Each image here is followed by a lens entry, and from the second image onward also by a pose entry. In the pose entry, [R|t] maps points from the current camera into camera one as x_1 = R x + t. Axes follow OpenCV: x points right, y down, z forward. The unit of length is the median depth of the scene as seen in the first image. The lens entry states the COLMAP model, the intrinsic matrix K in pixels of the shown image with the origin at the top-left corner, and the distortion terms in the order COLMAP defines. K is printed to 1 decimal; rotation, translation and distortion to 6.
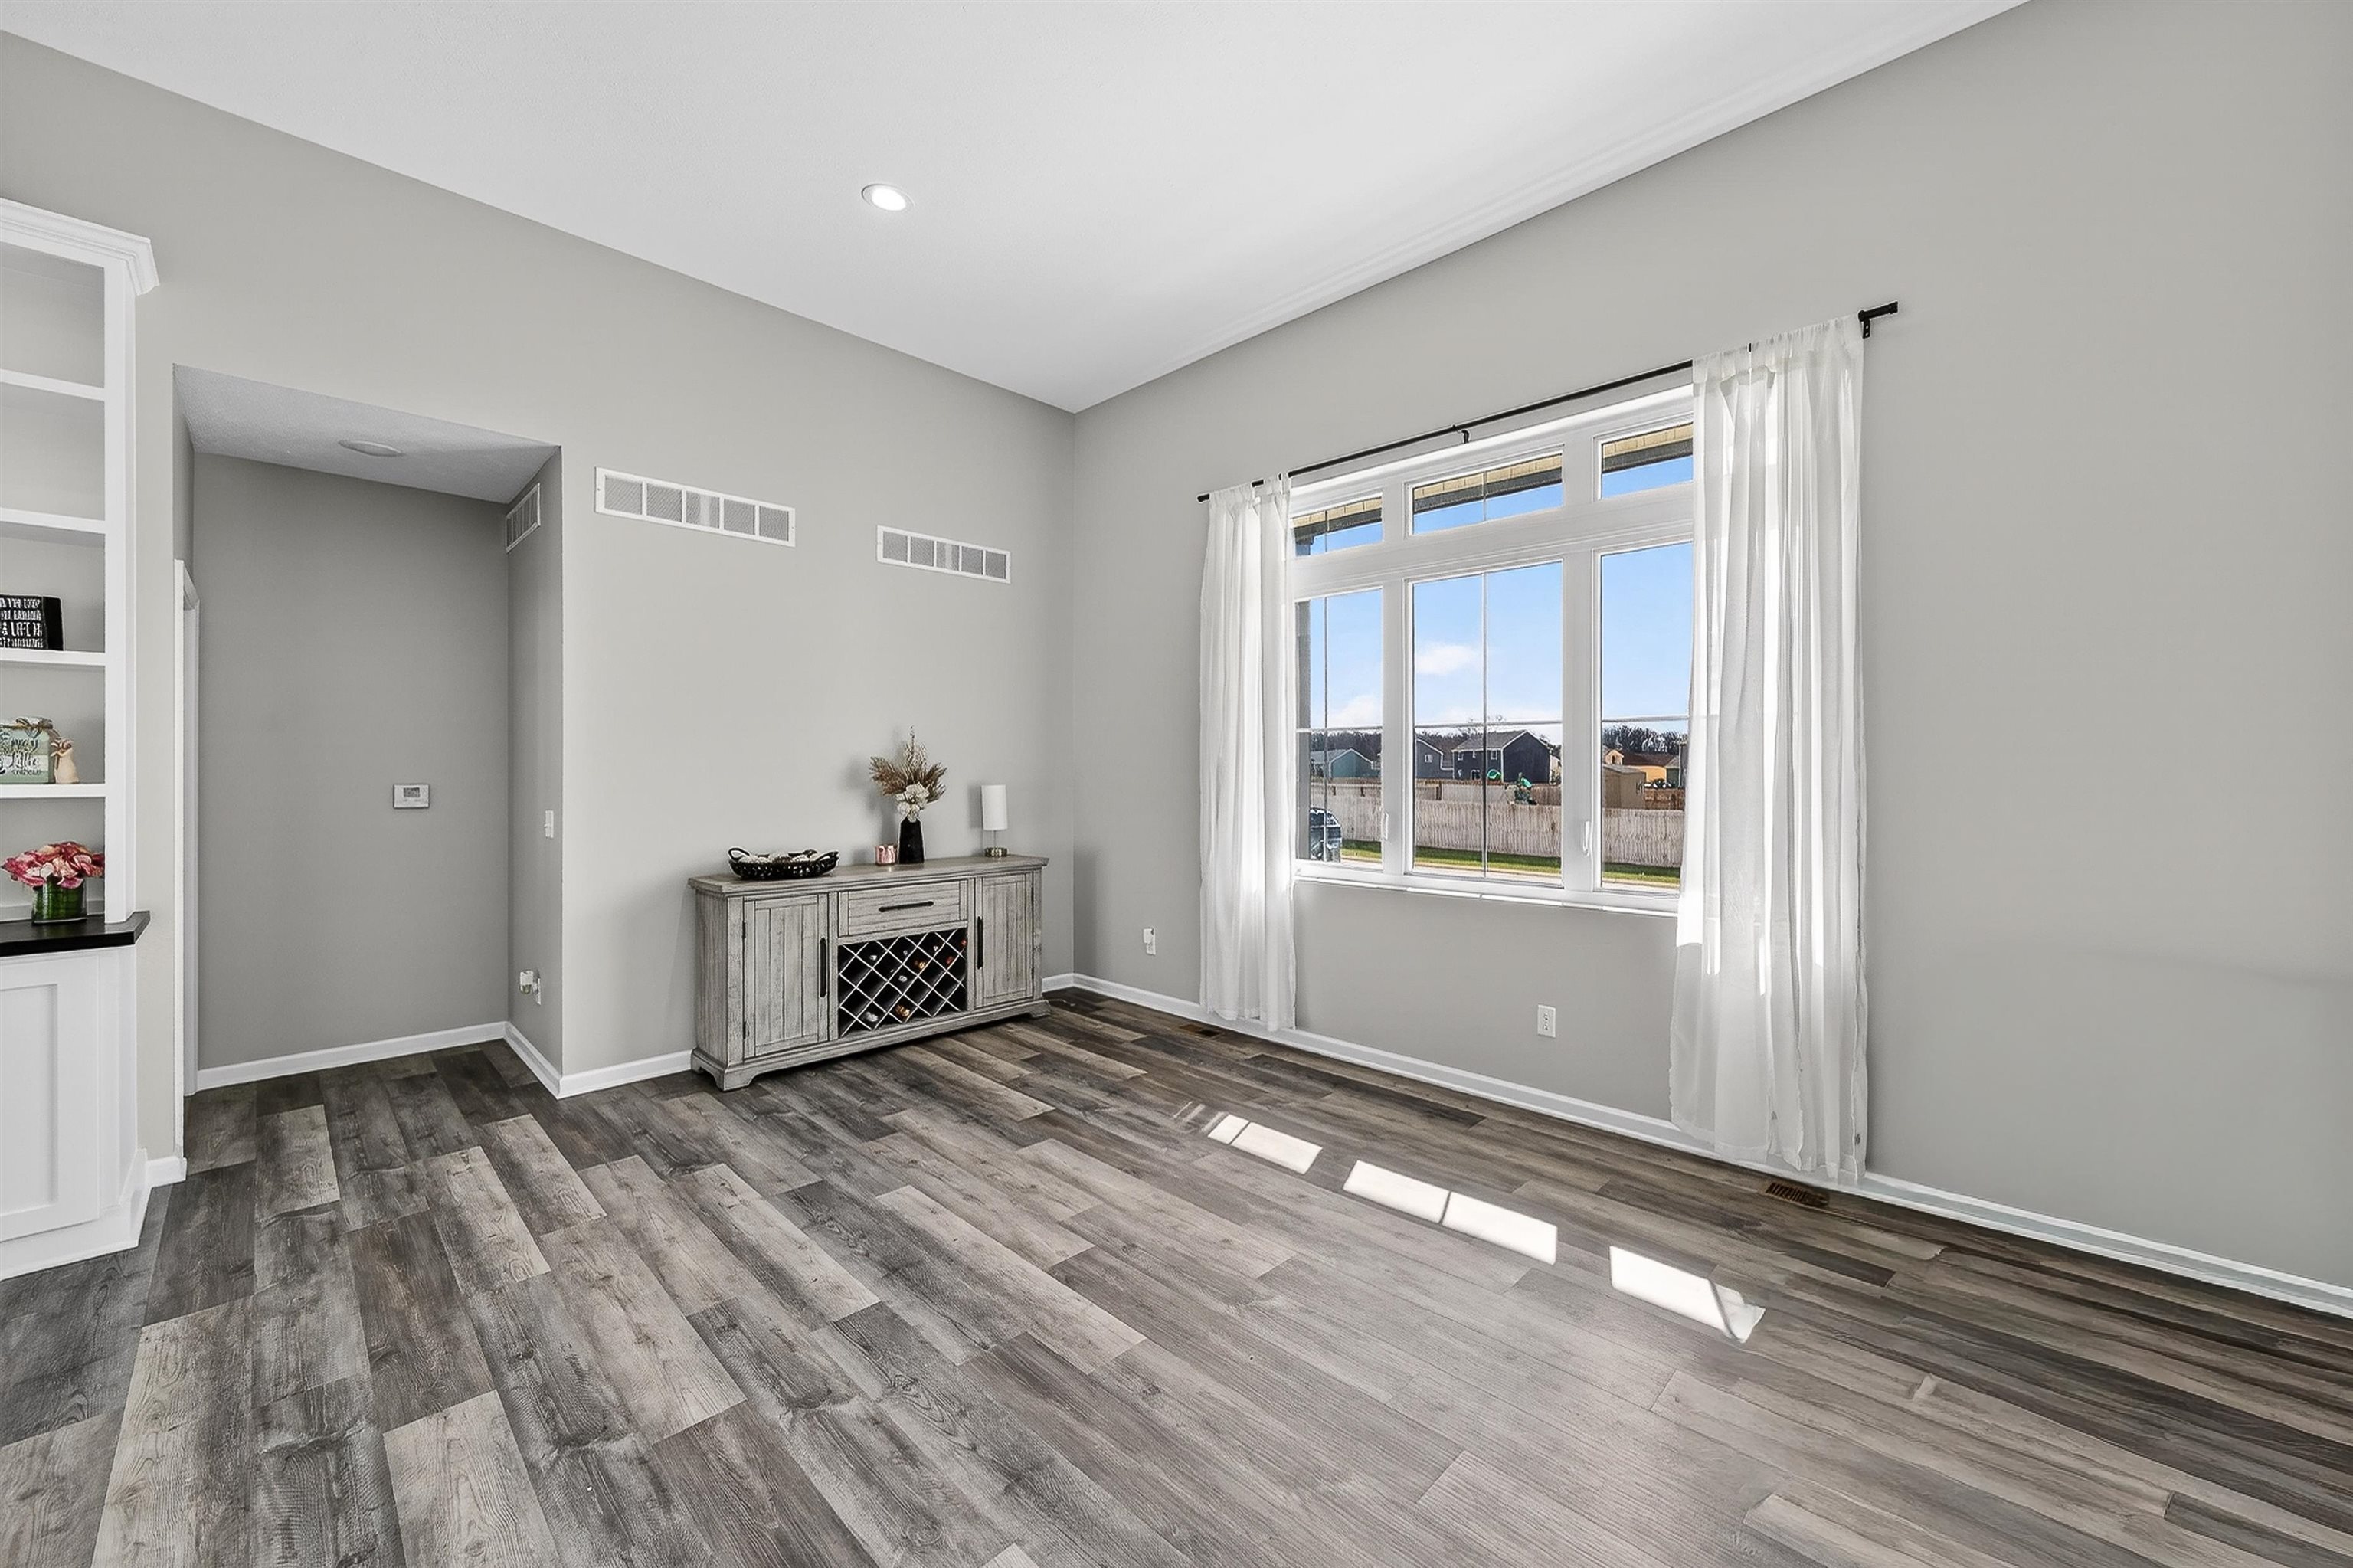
lens RADIAL K [[899.8, 0, 1187.0], [0, 899.8, 771.4], [0, 0, 1]] dist [-0.000176, -0.000316]
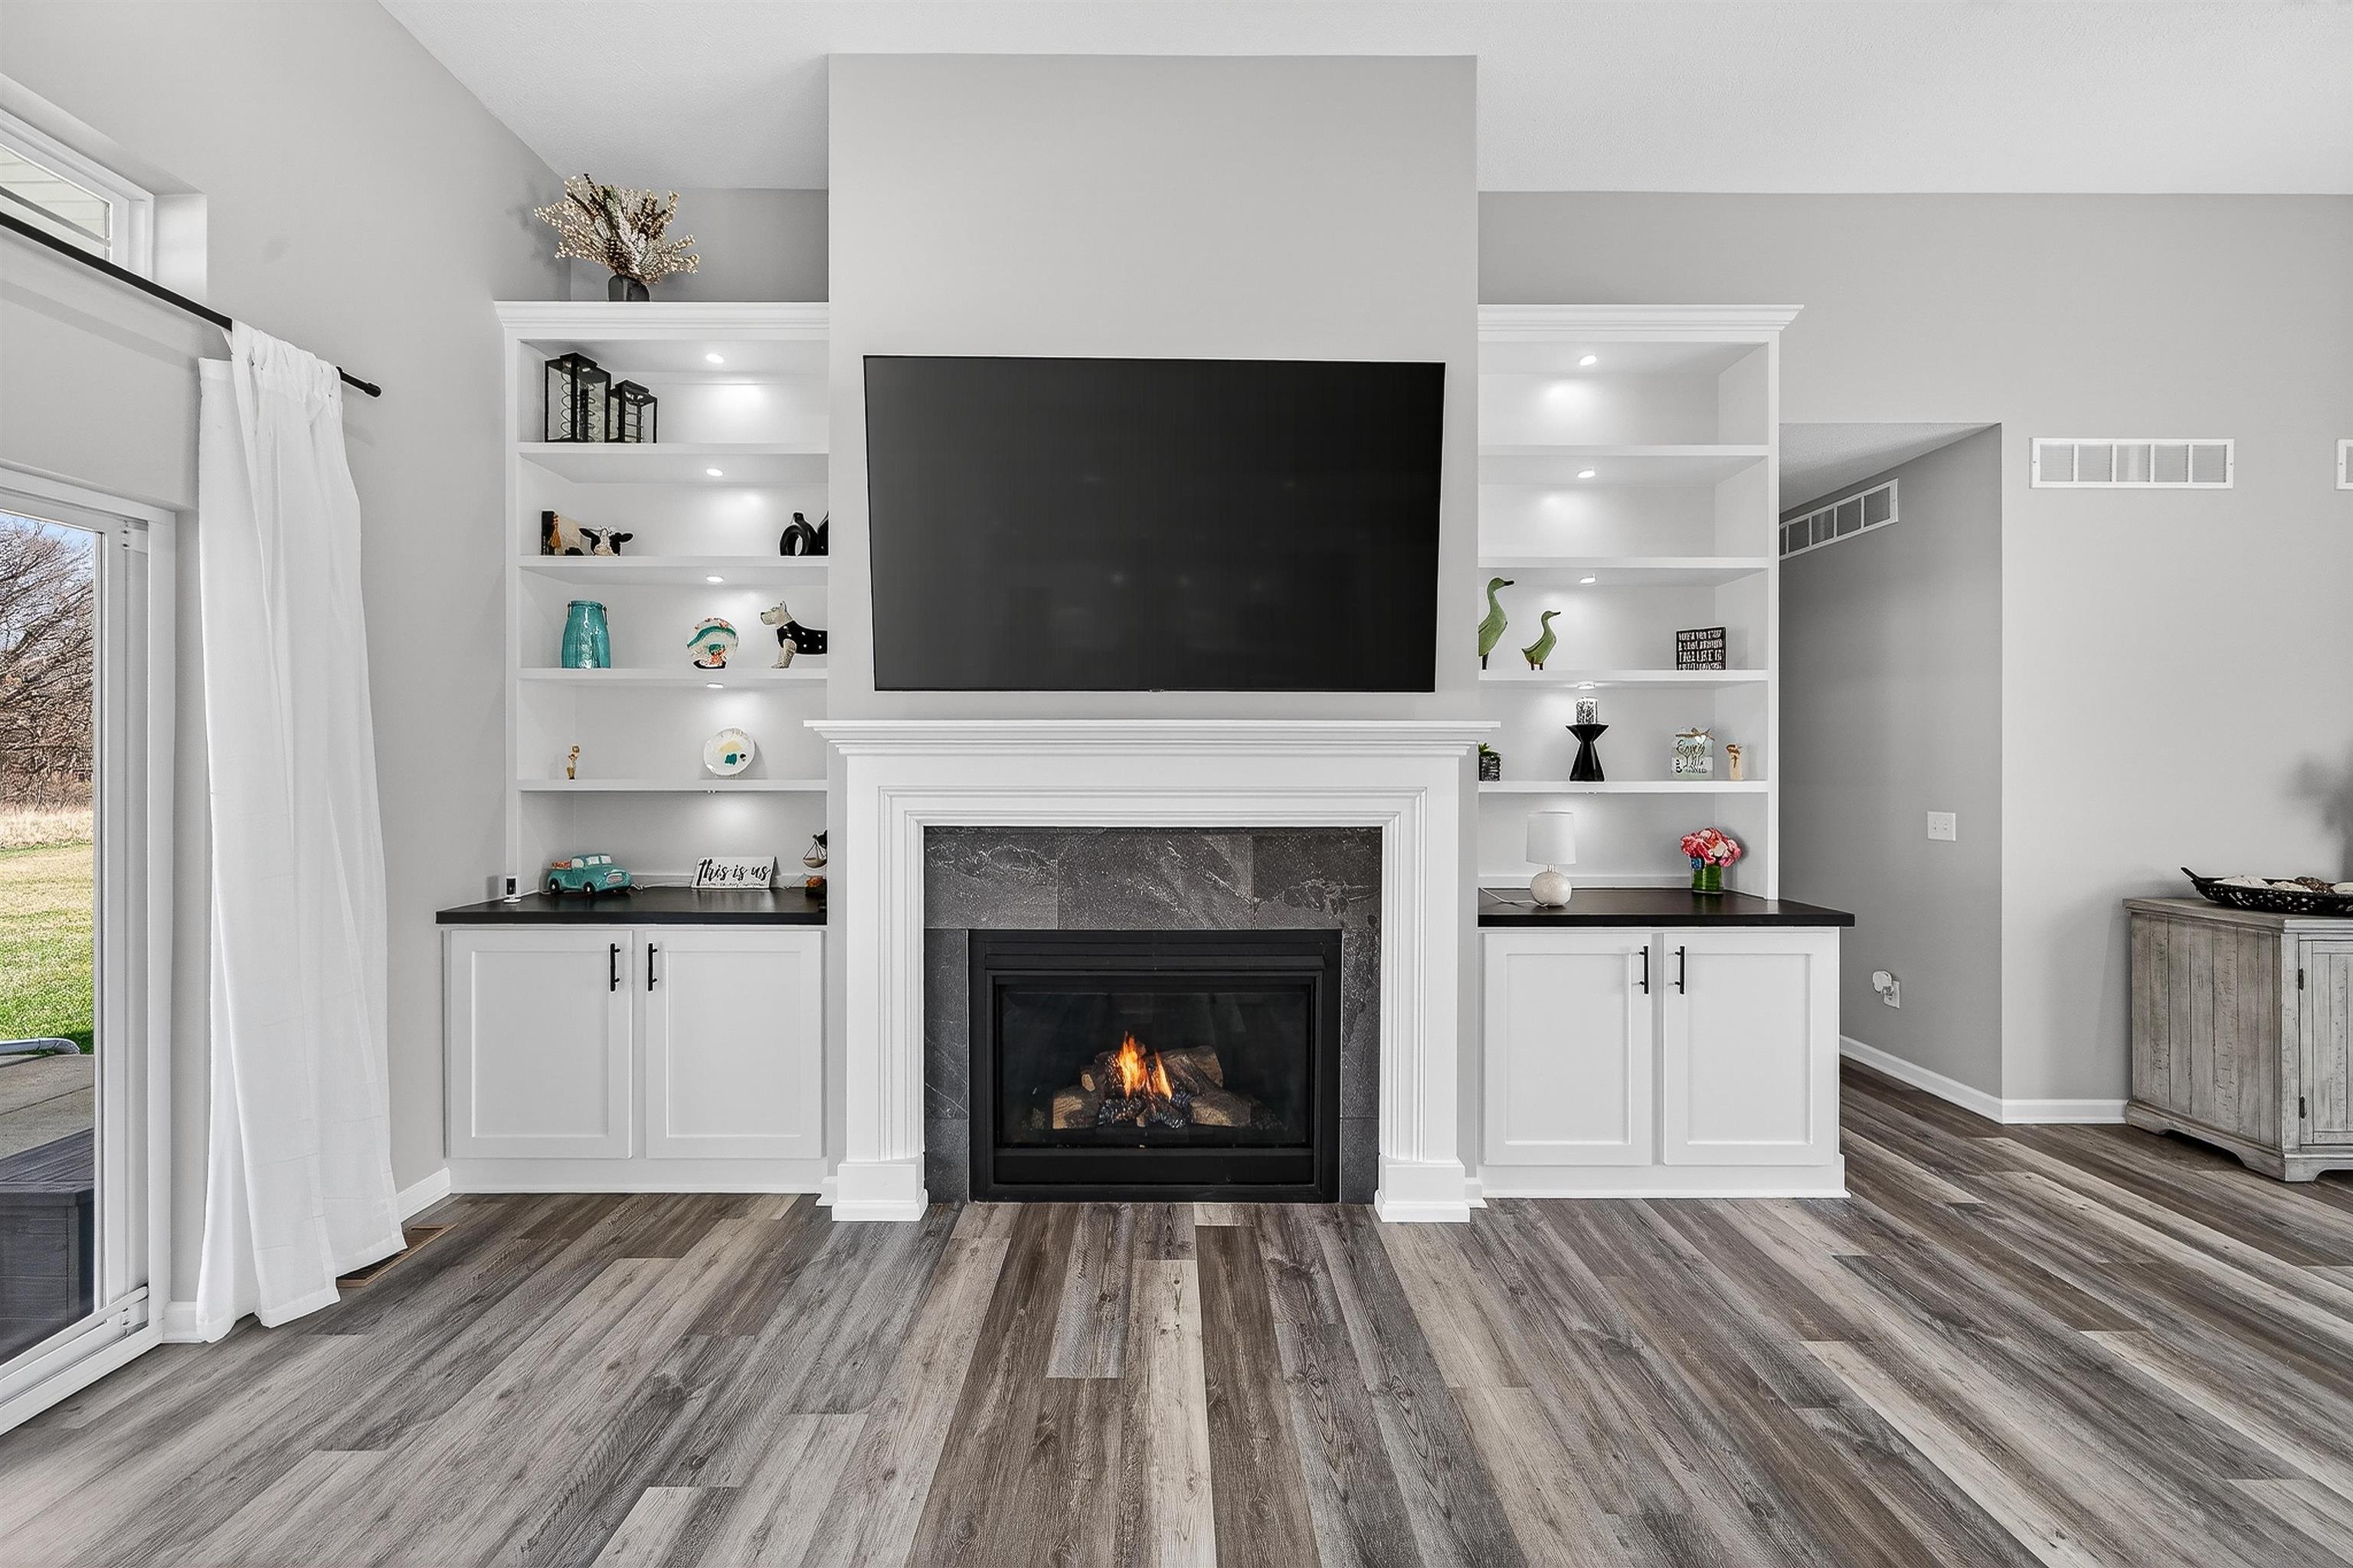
lens RADIAL K [[800.5, 0, 1193.2], [0, 800.5, 767.5], [0, 0, 1]] dist [-0.001523, 0.001149]
pose [[0.670020, 0.002327, -0.742340, -0.901133], [-0.005668, 0.999982, -0.001981, 0.002506], [0.742322, 0.005534, 0.670021, -0.249820]]
